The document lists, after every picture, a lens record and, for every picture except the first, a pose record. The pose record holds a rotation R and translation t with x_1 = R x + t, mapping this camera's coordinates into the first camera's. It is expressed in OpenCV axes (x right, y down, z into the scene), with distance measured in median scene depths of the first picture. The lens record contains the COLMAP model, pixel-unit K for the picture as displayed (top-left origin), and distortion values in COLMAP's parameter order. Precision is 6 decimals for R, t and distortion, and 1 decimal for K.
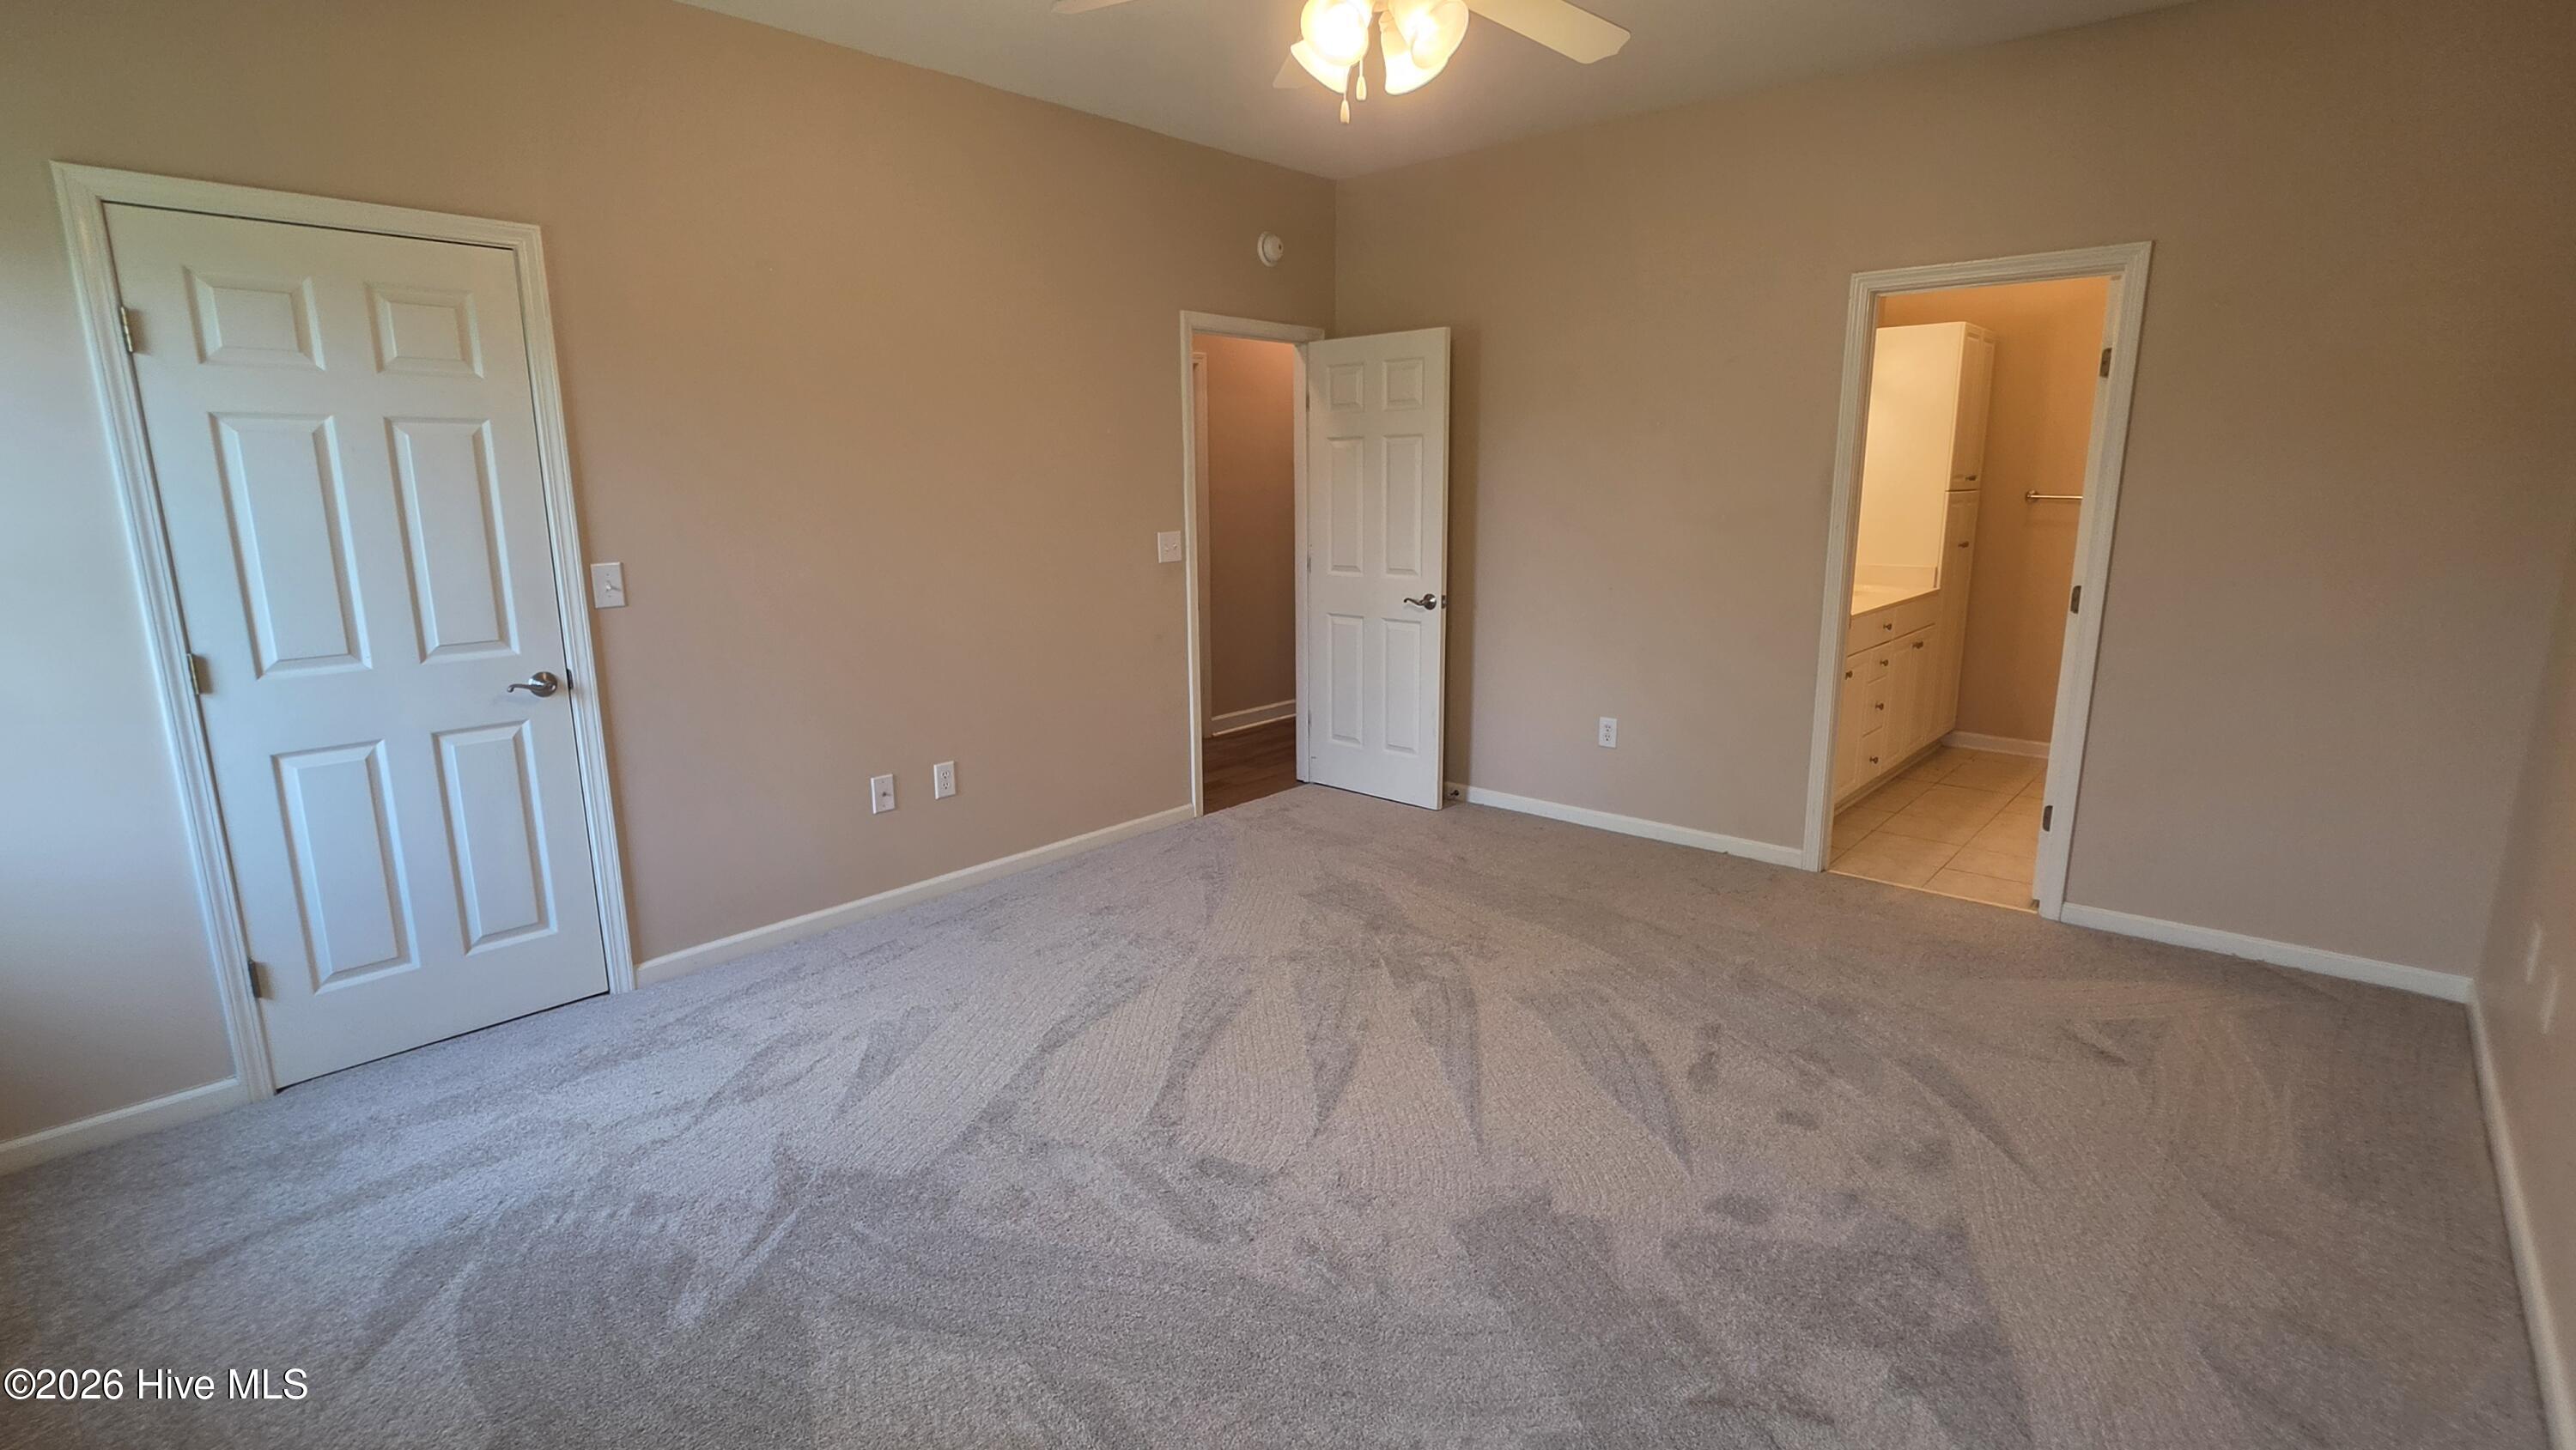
lens RADIAL K [[1181.9, 0, 1297.7], [0, 1181.9, 692.2], [0, 0, 1]] dist [0.015495, 0.000255]
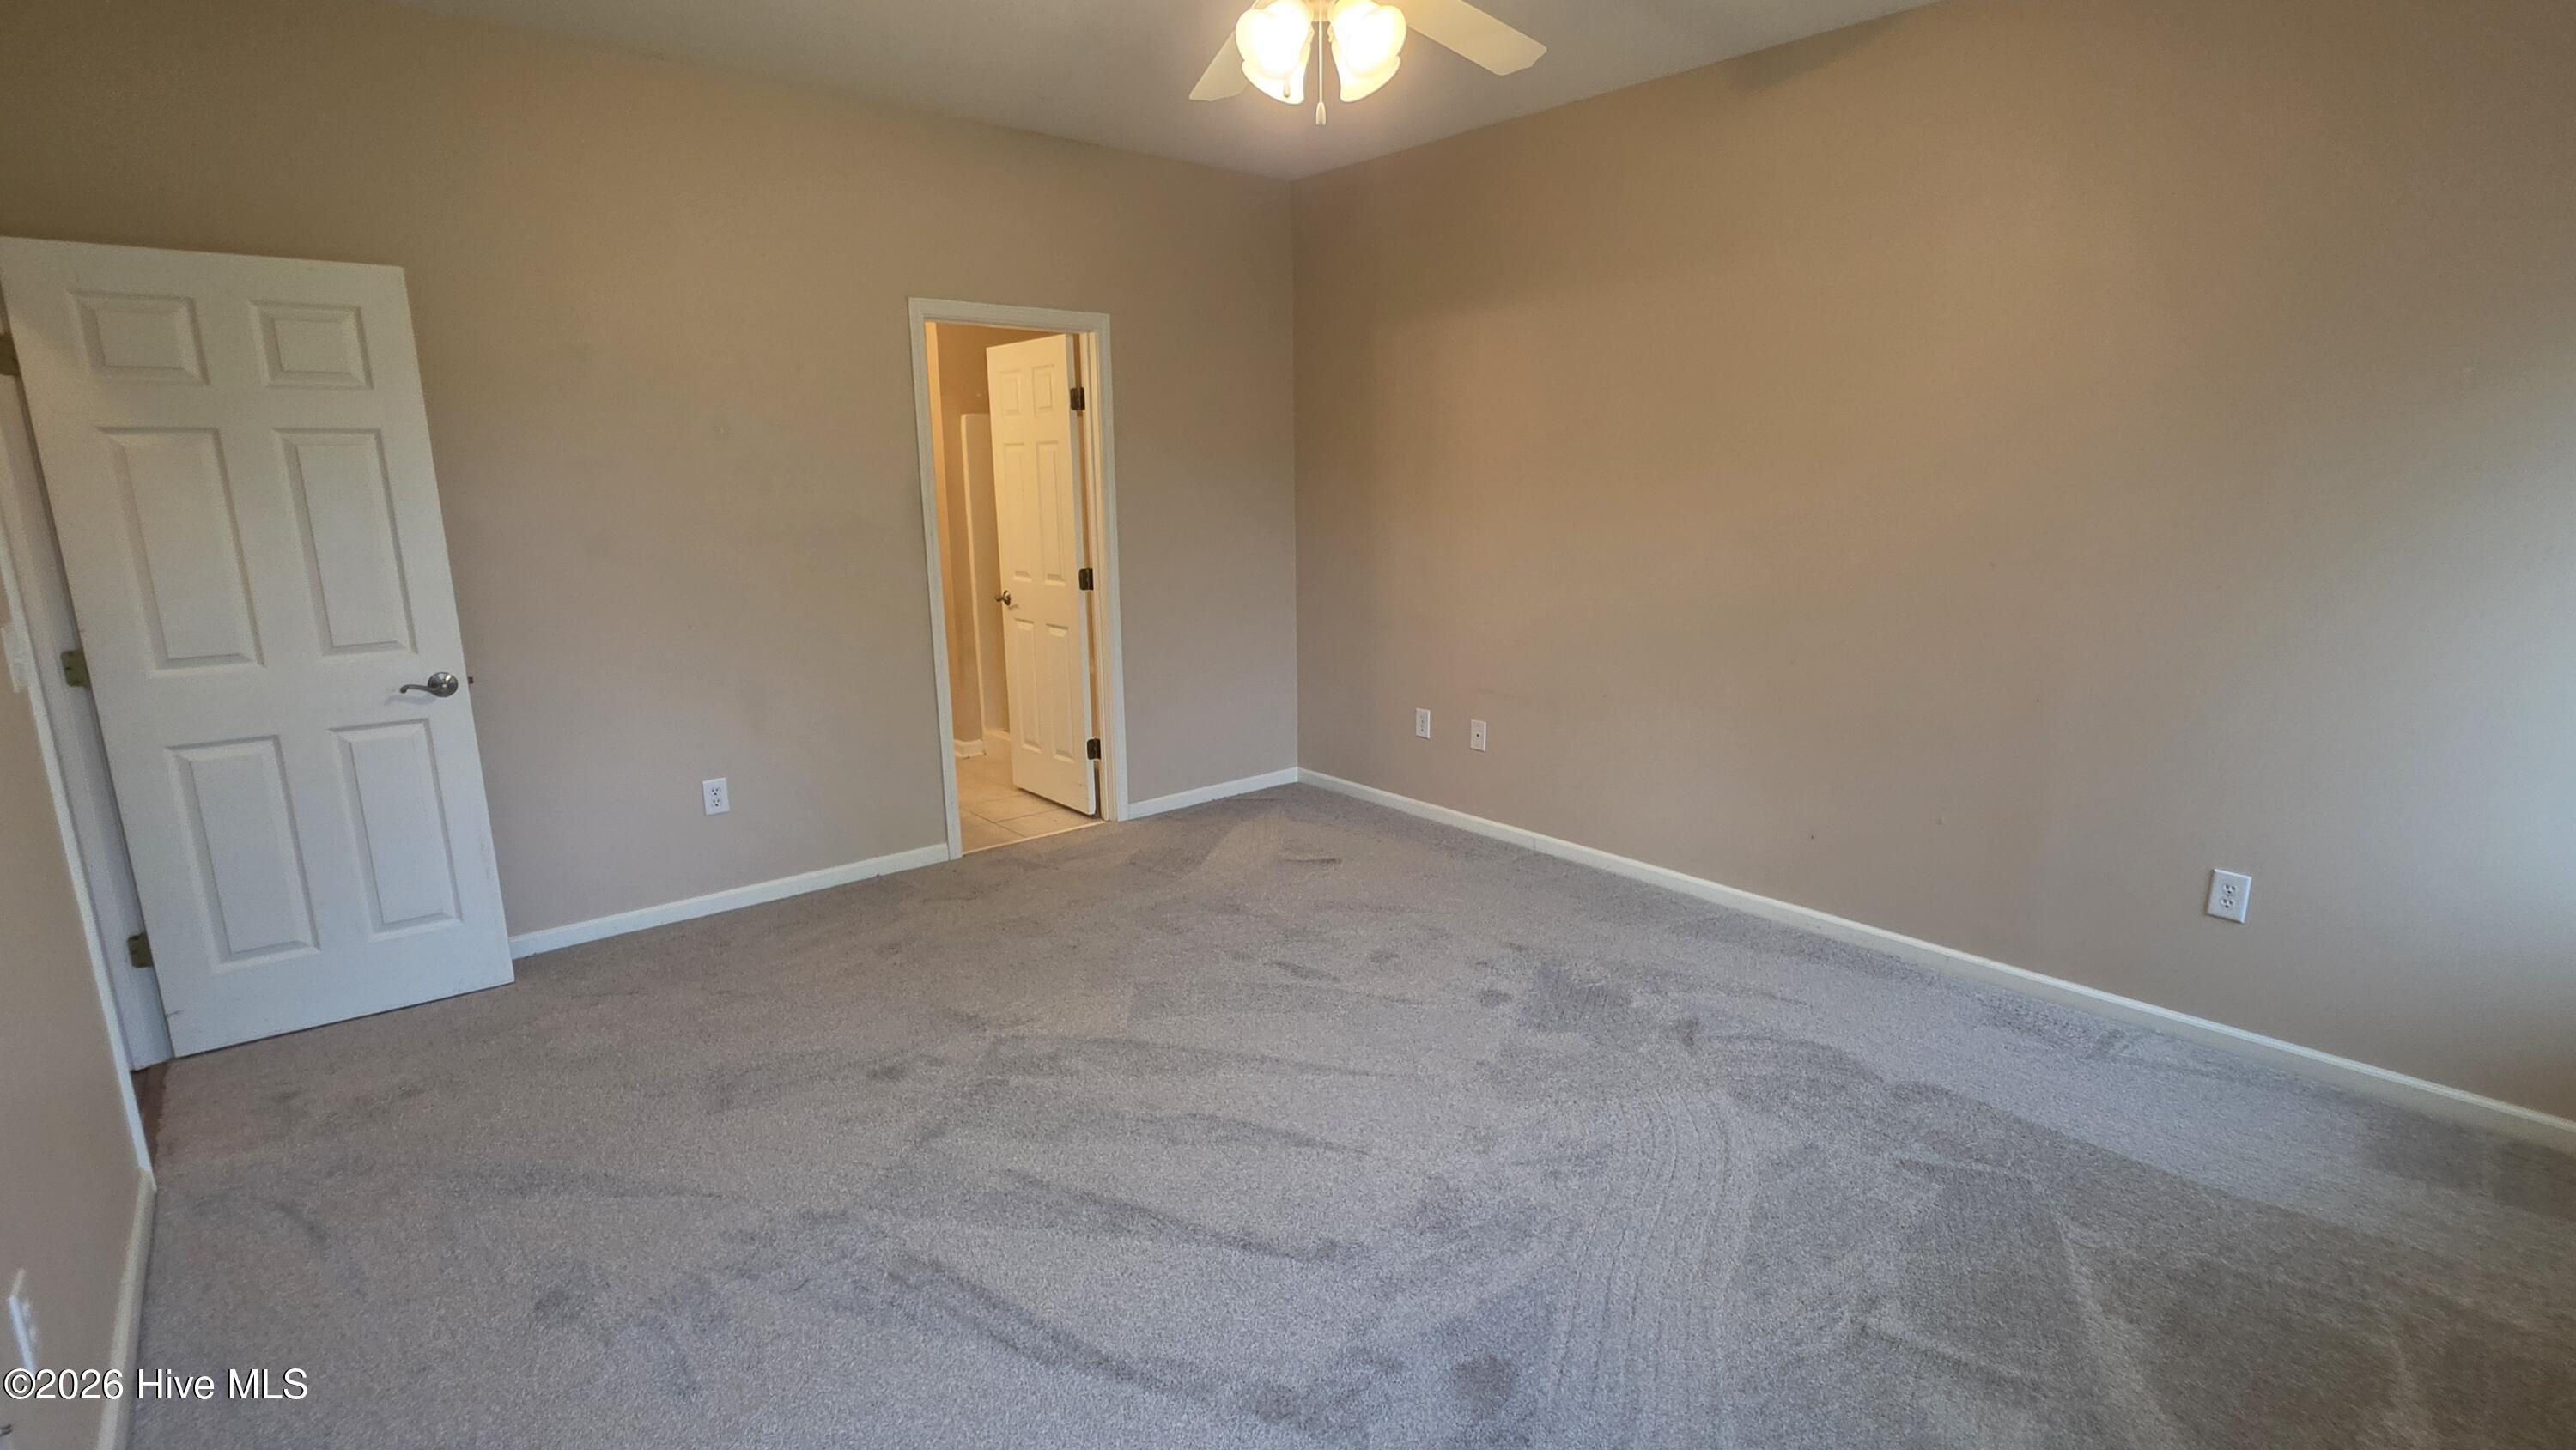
lens RADIAL K [[1181.9, 0, 1297.7], [0, 1181.9, 692.2], [0, 0, 1]] dist [0.015495, 0.000255]
pose [[0.175454, -0.179262, 0.968029, -0.425668], [0.190232, 0.970925, 0.145318, -0.074412], [-0.965934, 0.158653, 0.204454, 0.385329]]
